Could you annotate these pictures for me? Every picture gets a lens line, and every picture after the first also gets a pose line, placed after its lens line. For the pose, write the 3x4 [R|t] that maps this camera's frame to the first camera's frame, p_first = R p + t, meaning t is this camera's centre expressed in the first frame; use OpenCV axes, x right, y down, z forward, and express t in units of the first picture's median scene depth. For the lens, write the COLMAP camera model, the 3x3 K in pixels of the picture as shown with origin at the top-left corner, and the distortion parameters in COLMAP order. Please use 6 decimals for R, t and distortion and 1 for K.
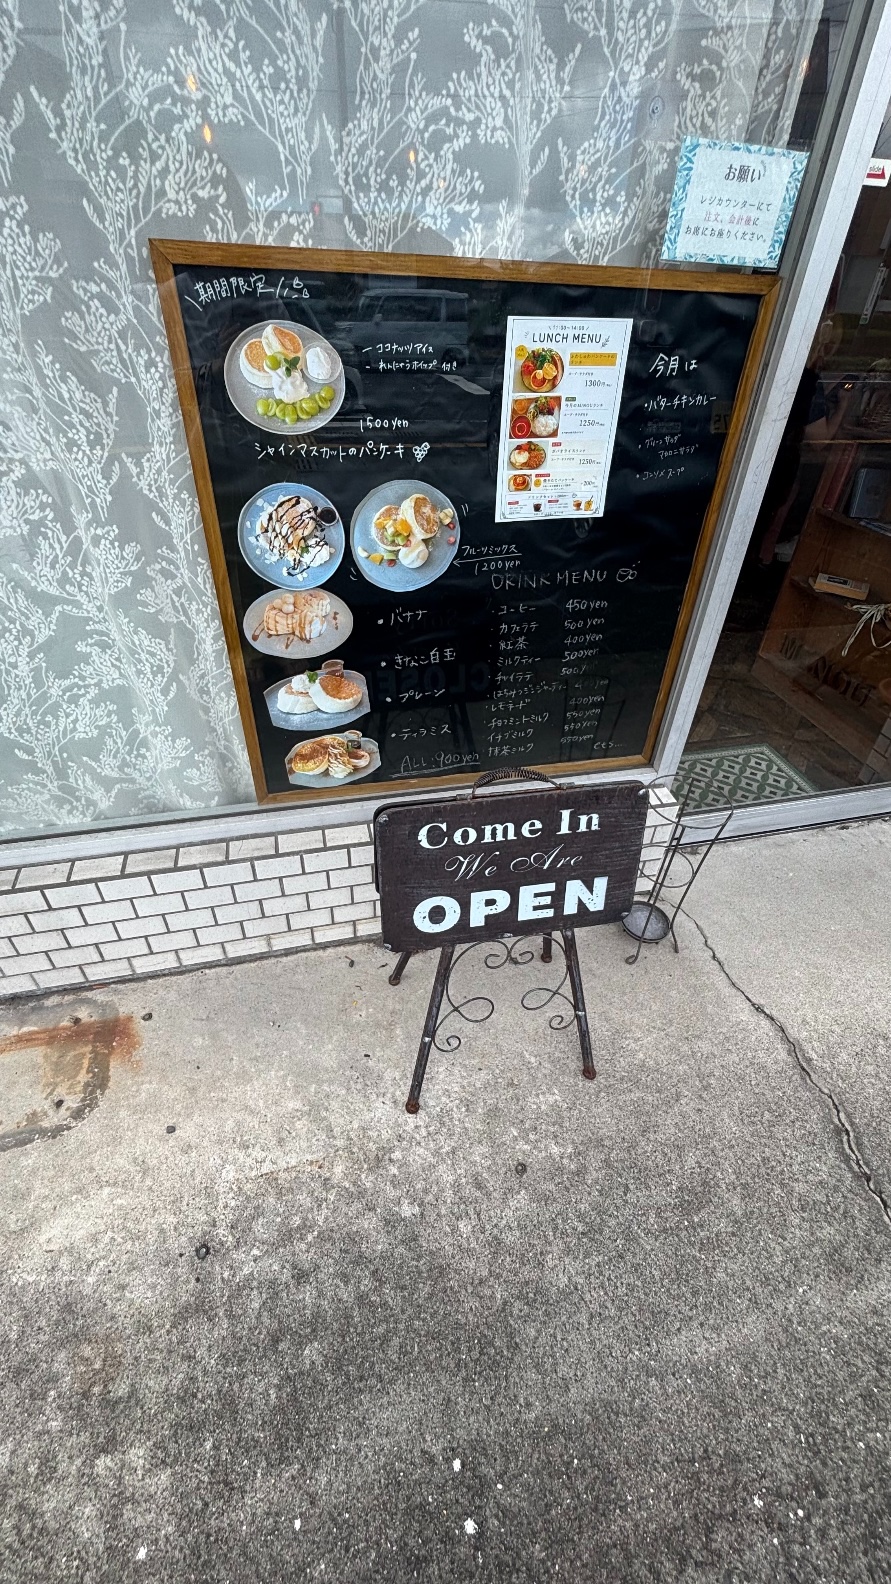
lens RADIAL K [[627.8, 0, 444.8], [0, 627.8, 791.0], [0, 0, 1]] dist [0.003049, -0.000554]
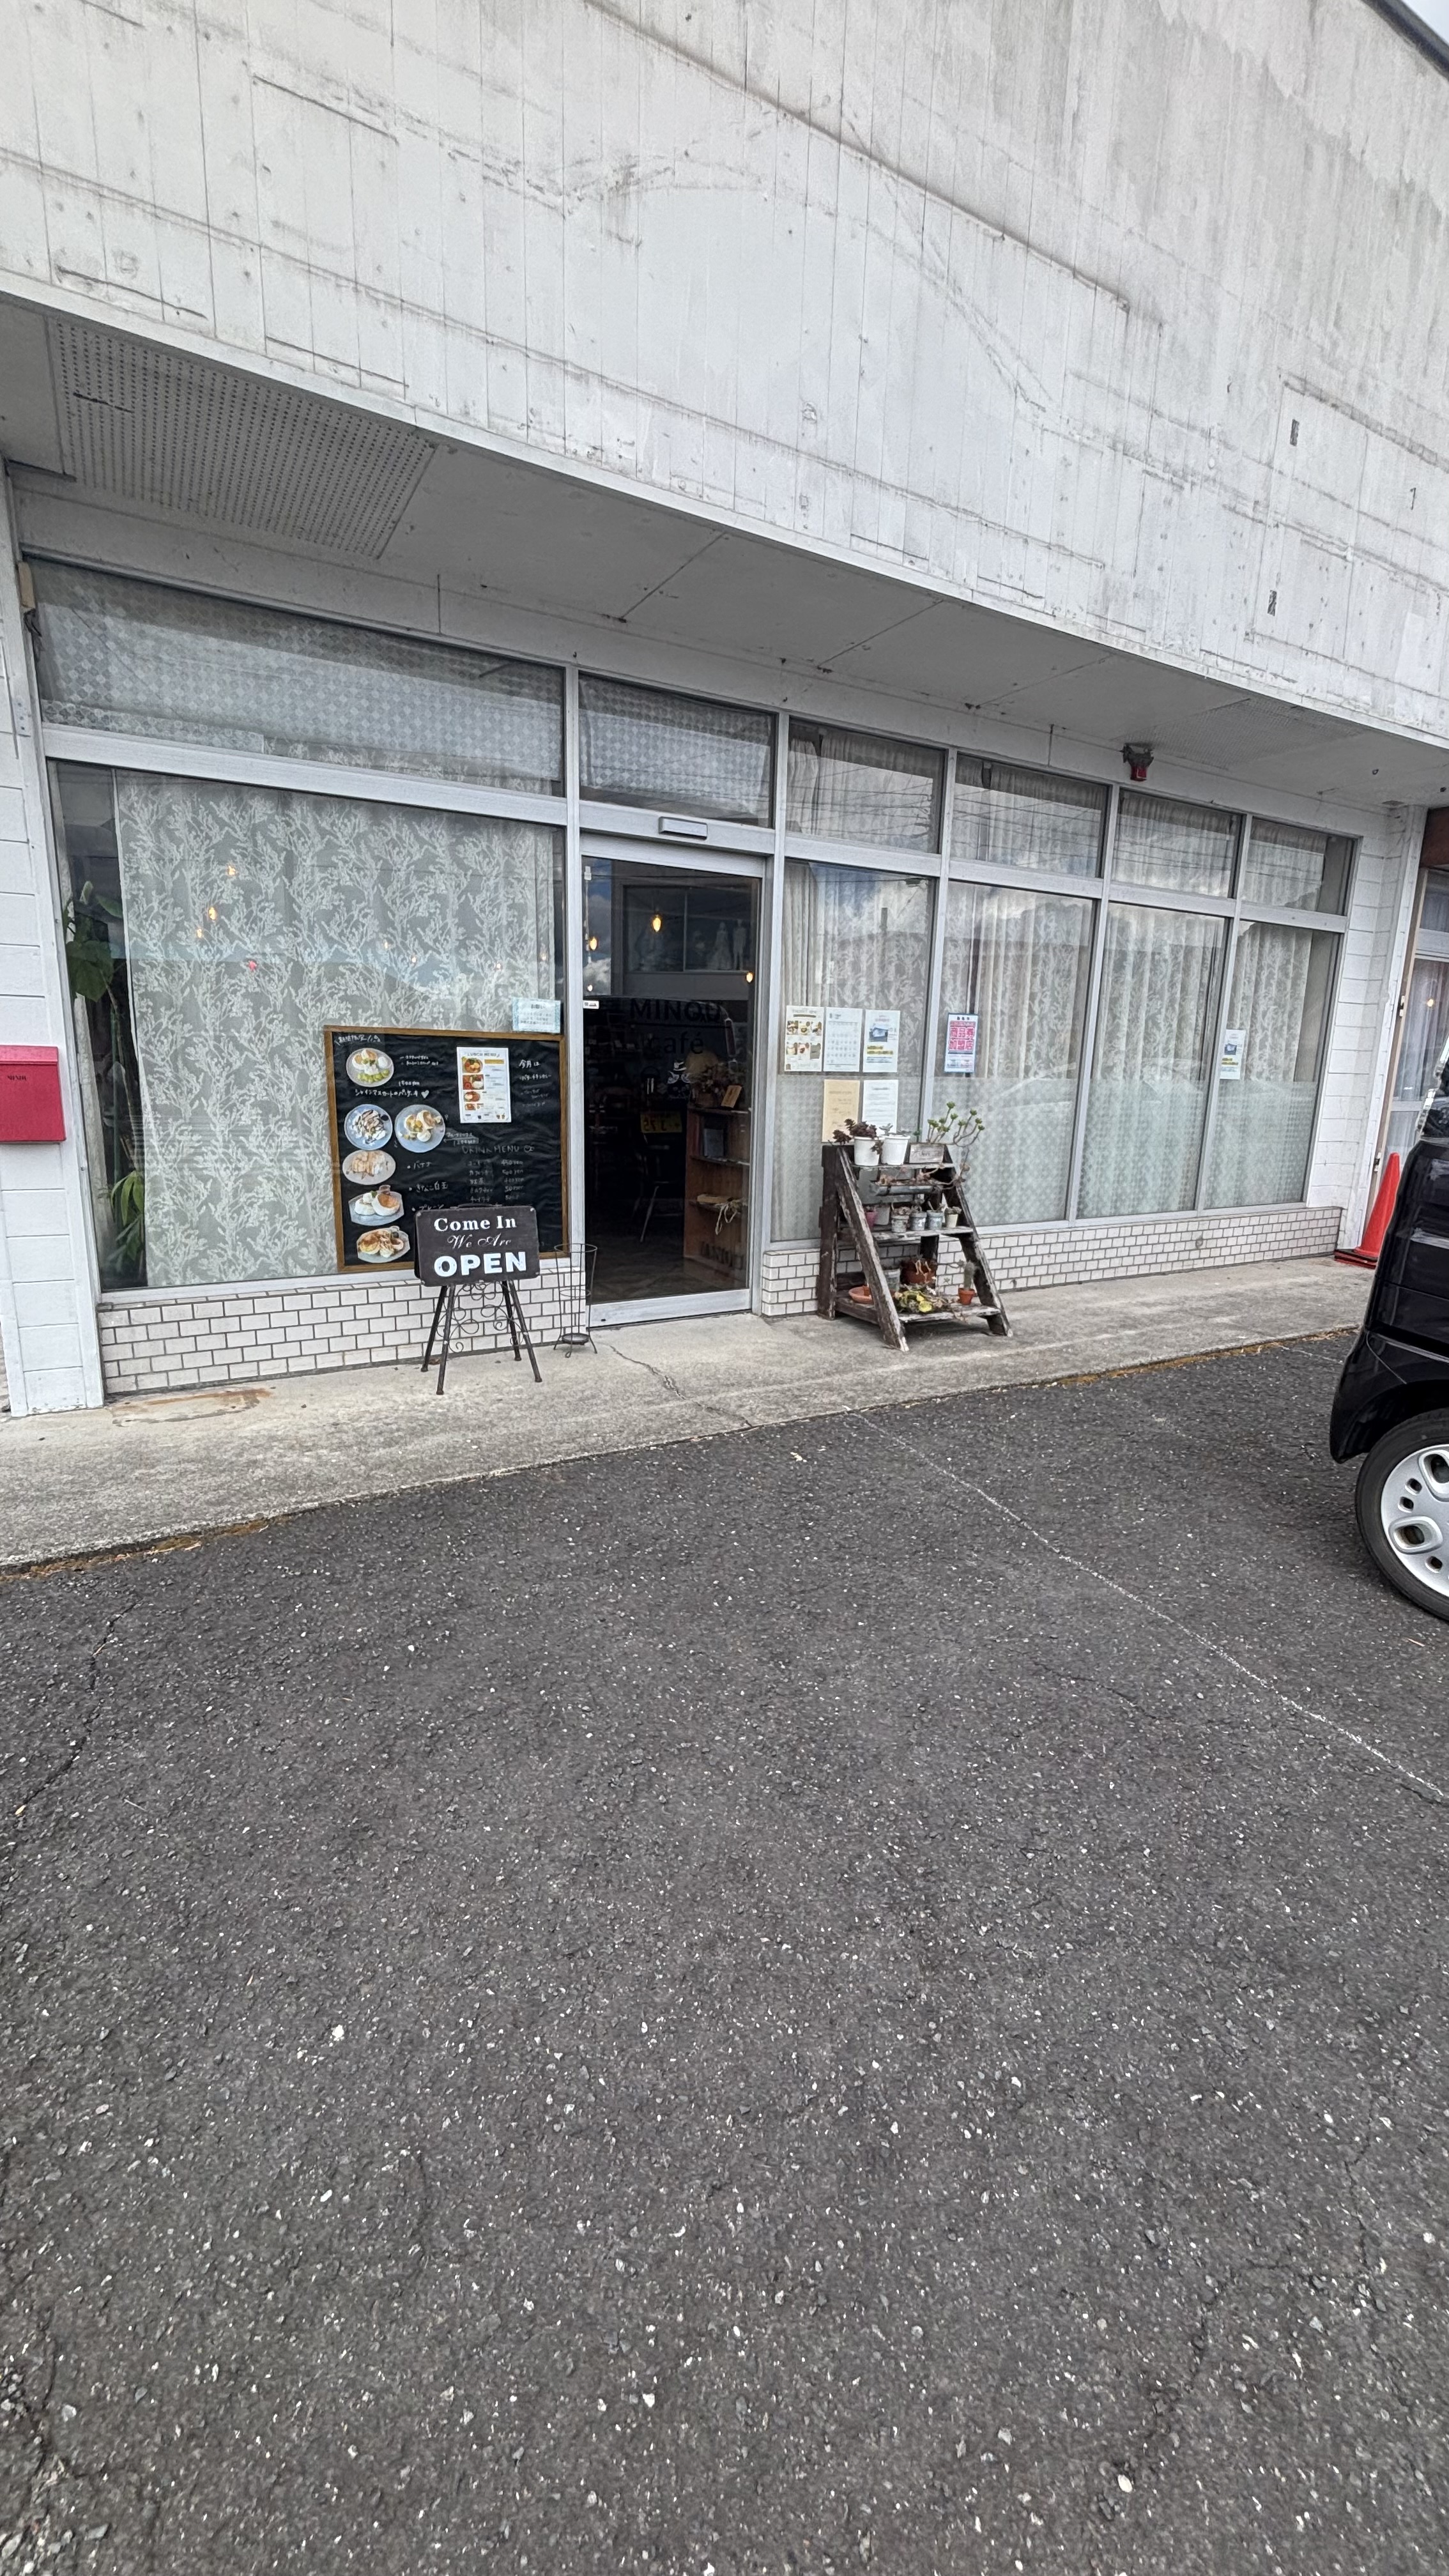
lens RADIAL K [[1021.0, 0, 721.9], [0, 1021.0, 1283.7], [0, 0, 1]] dist [0.003049, -0.000554]
pose [[0.960440, -0.068105, 0.270032, -0.050152], [0.178234, 0.895362, -0.408118, 1.823863], [-0.213981, 0.440101, 0.872080, -2.227660]]
